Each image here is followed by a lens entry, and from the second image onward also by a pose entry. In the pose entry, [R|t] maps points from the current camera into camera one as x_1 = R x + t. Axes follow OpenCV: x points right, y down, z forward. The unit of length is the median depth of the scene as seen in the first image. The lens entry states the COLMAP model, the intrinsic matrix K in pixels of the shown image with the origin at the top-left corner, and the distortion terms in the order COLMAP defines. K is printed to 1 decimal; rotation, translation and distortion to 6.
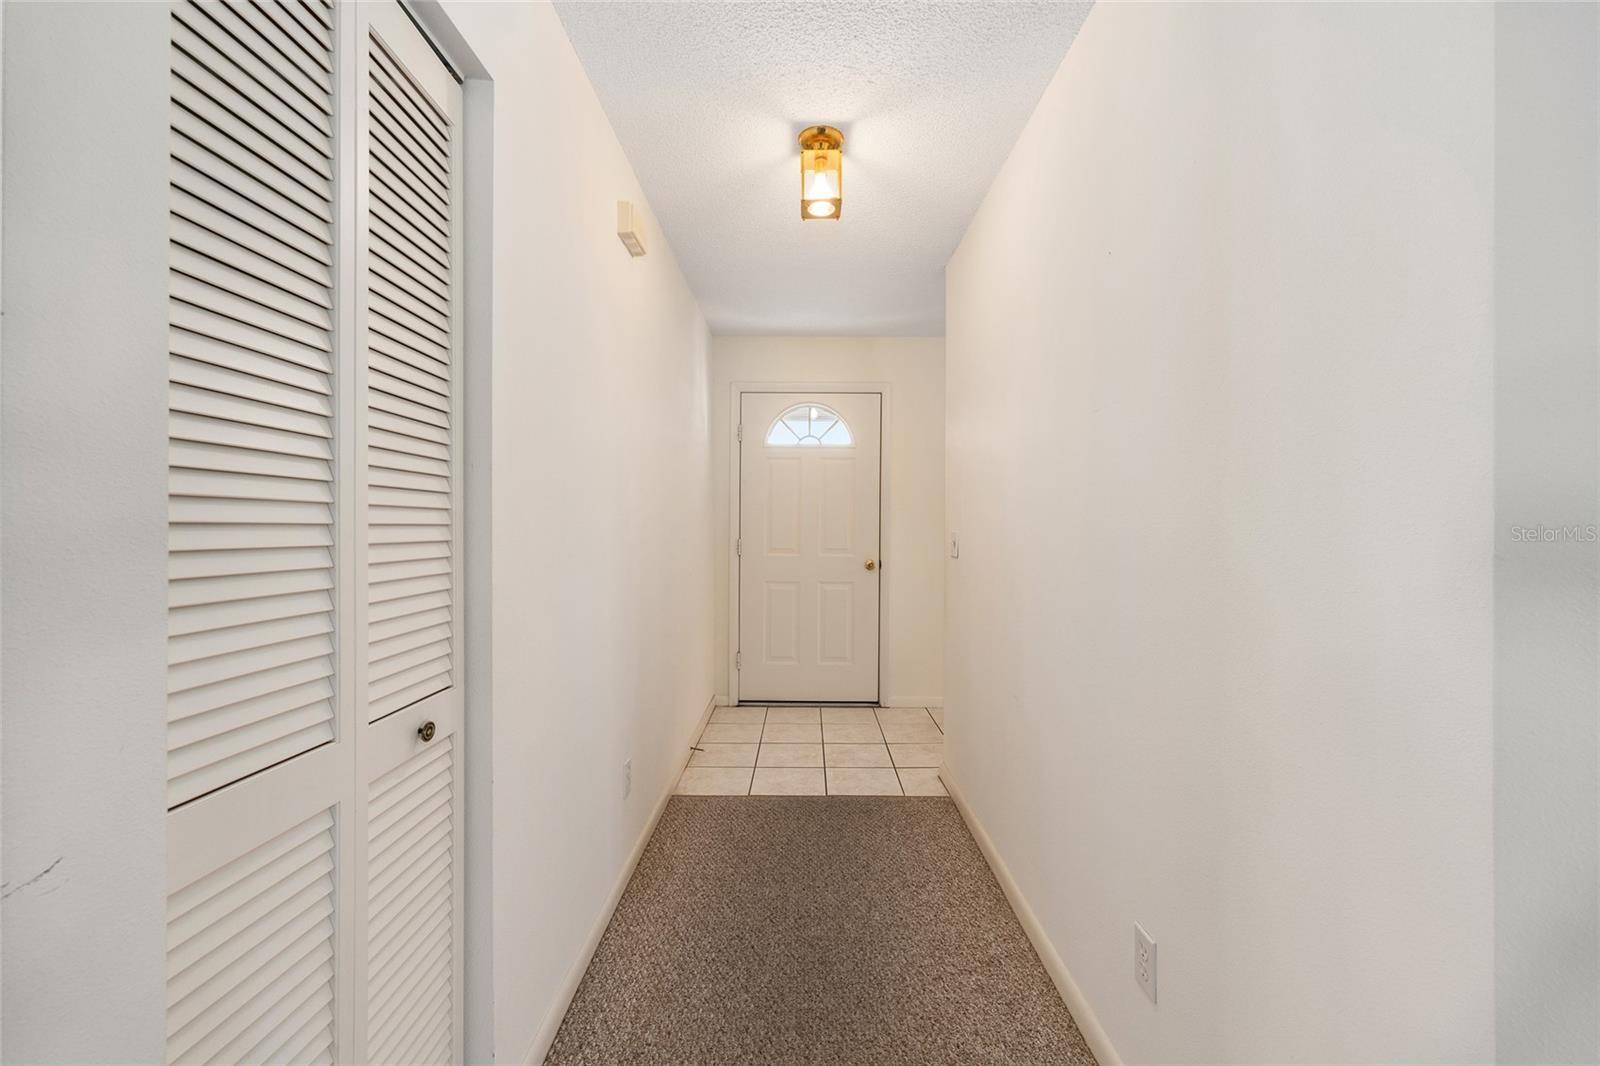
lens RADIAL K [[638.6, 0, 802.1], [0, 638.6, 527.1], [0, 0, 1]] dist [0.003521, 0.000353]
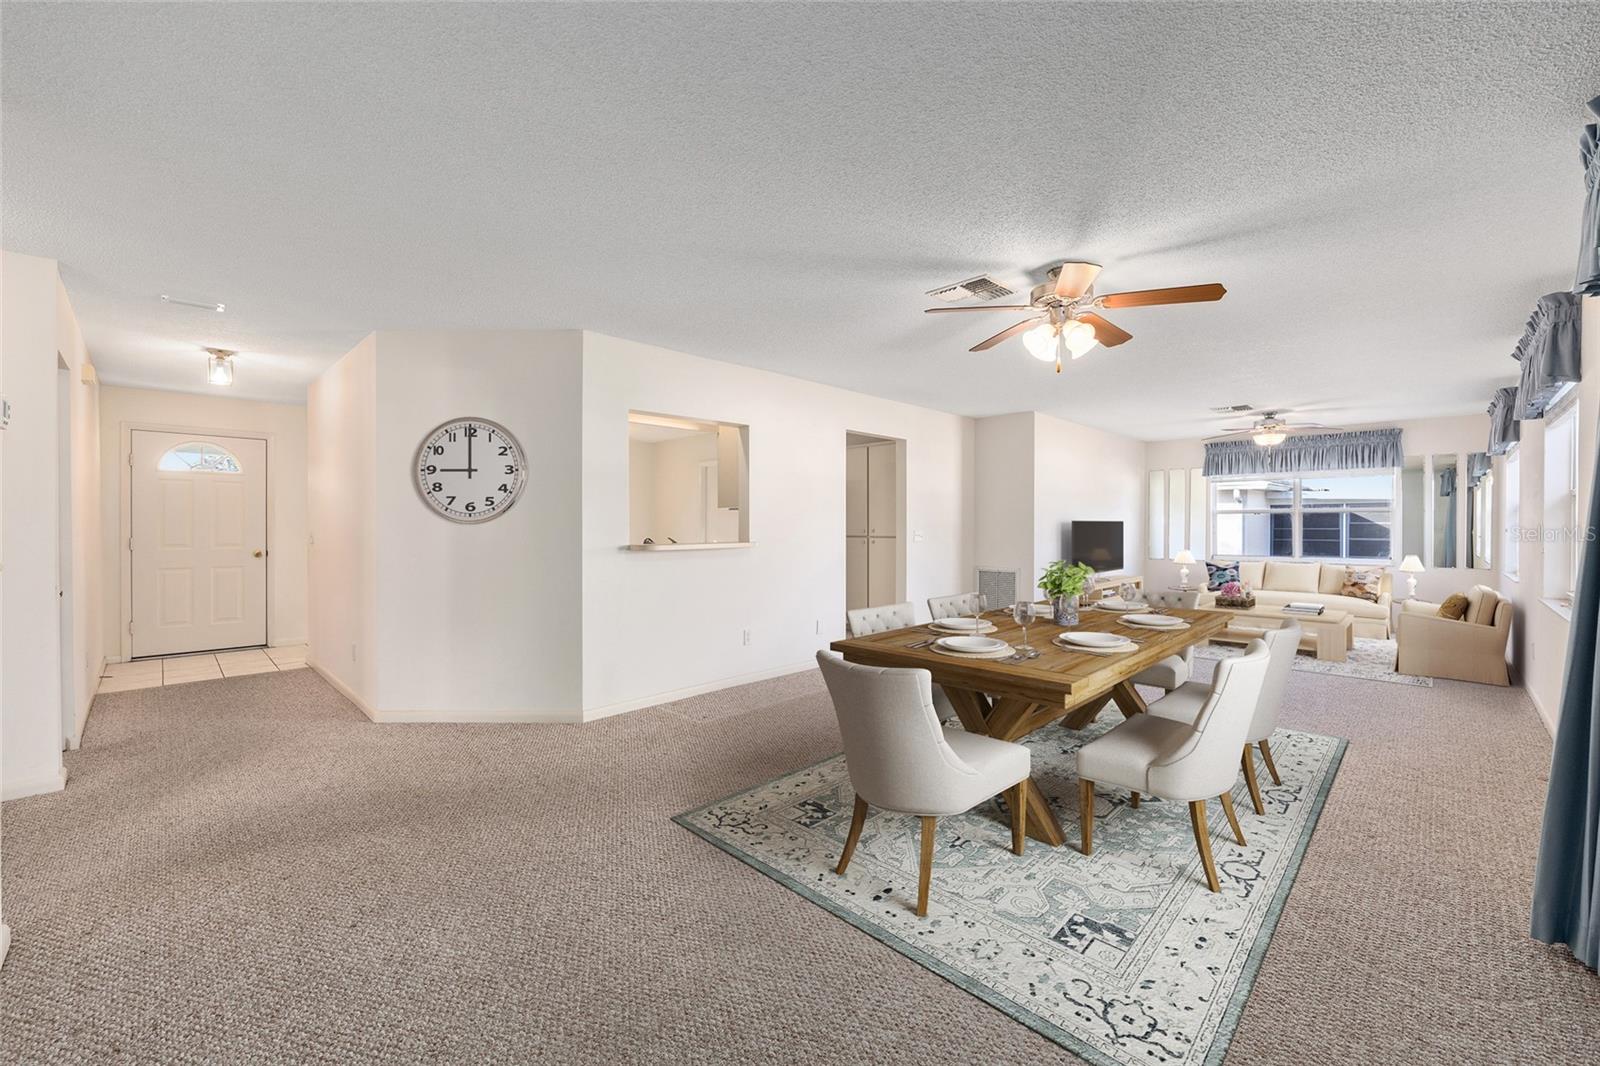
lens RADIAL K [[638.6, 0, 814.1], [0, 638.6, 534.0], [0, 0, 1]] dist [0.003521, 0.000353]
pose [[0.691251, -0.014883, 0.722462, -0.080611], [0.015278, 0.999865, 0.005979, 0.022257], [-0.722454, 0.006904, 0.691385, -1.025675]]
